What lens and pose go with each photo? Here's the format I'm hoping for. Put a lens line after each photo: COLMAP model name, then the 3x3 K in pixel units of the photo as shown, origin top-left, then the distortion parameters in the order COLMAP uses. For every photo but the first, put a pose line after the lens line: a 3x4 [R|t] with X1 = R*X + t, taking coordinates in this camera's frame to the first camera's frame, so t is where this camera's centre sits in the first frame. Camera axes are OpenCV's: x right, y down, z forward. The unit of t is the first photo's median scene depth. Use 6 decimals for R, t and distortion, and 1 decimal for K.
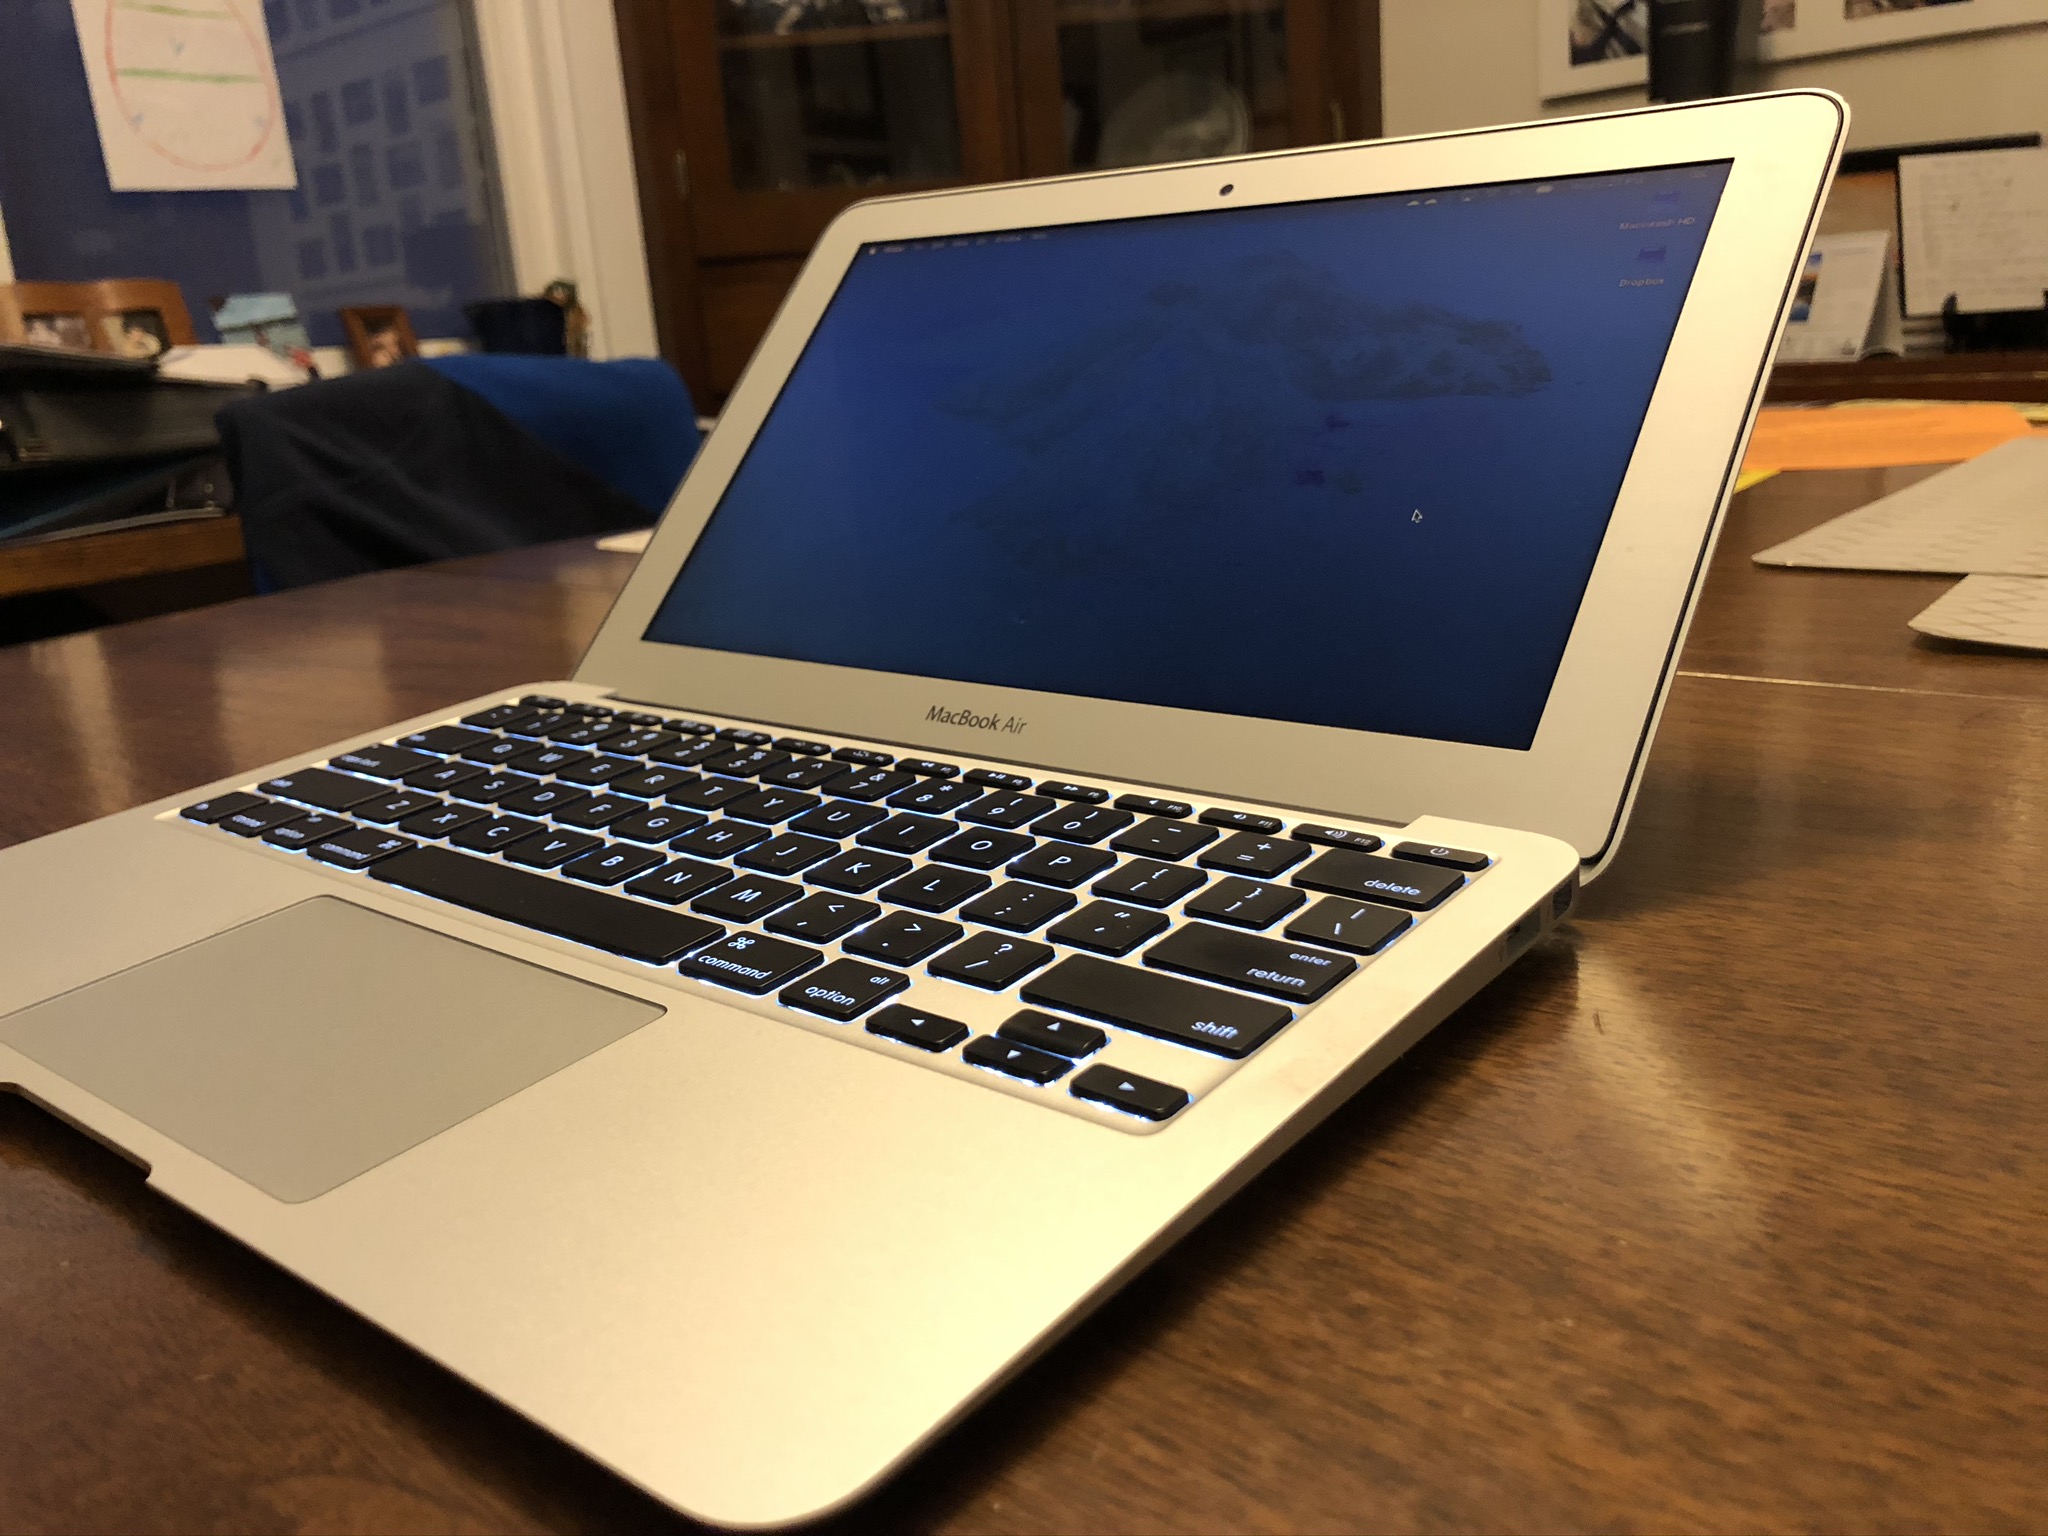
lens RADIAL K [[1616.4, 0, 1024.0], [0, 1616.4, 768.0], [0, 0, 1]] dist [0.132079, -0.421939]
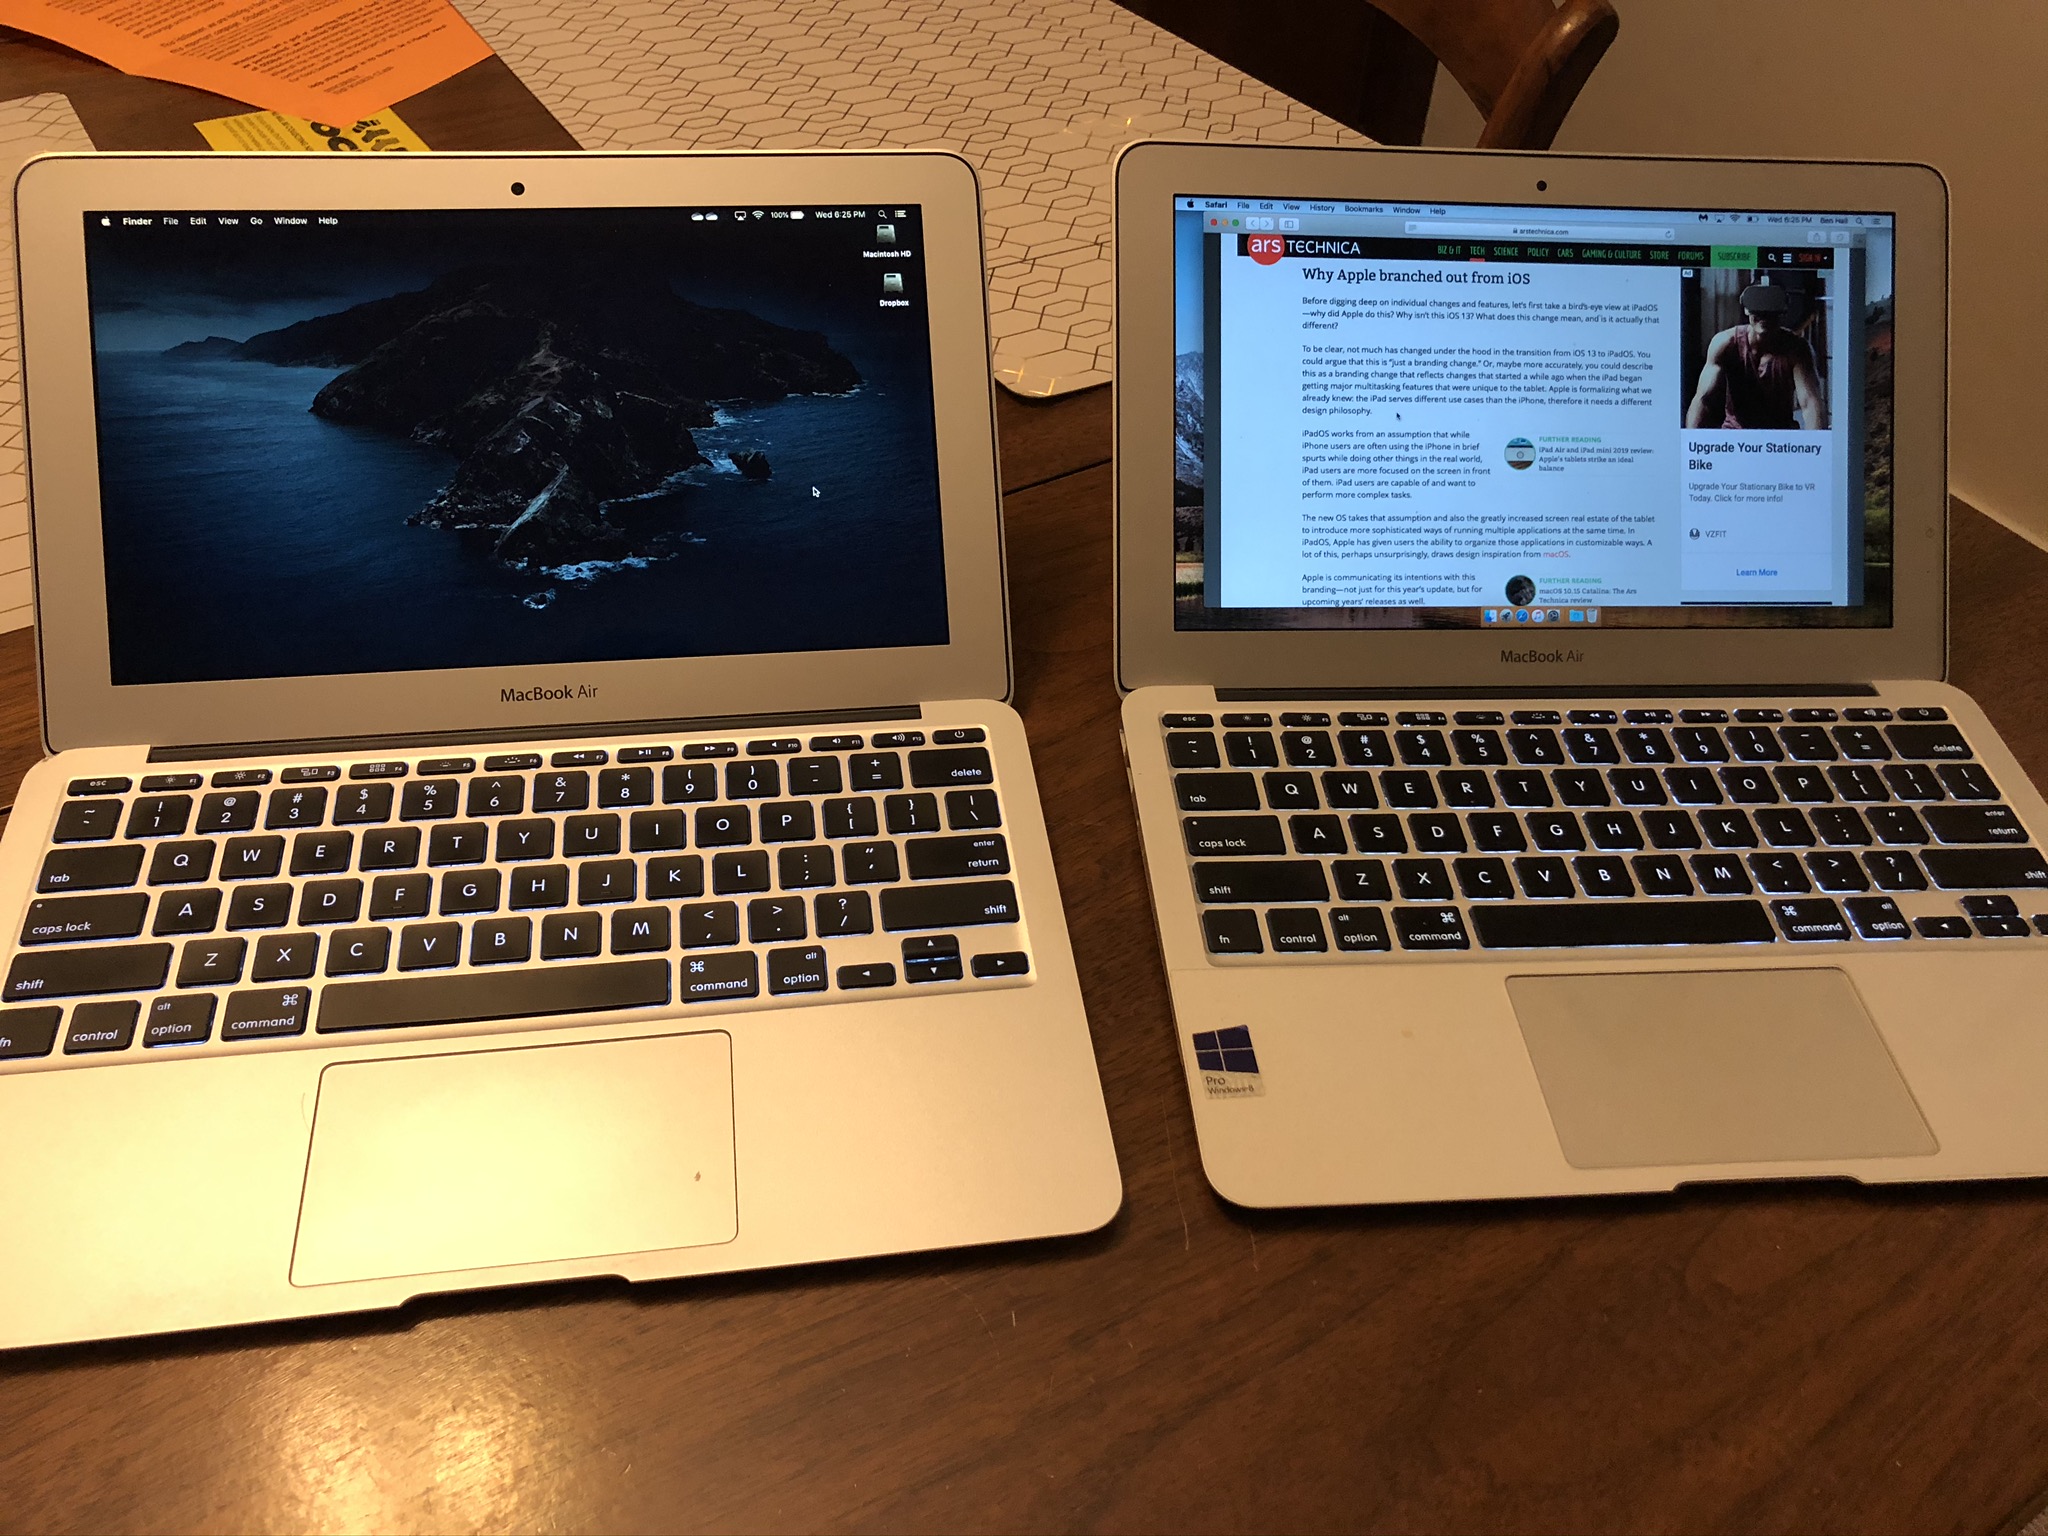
lens RADIAL K [[1566.0, 0, 1062.0], [0, 1566.0, 768.4], [0, 0, 1]] dist [-0.118825, 0.106912]
pose [[0.649991, -0.435506, 0.622773, -0.860132], [0.099241, 0.861127, 0.498609, -0.851468], [-0.753434, -0.262286, 0.602945, -0.199152]]
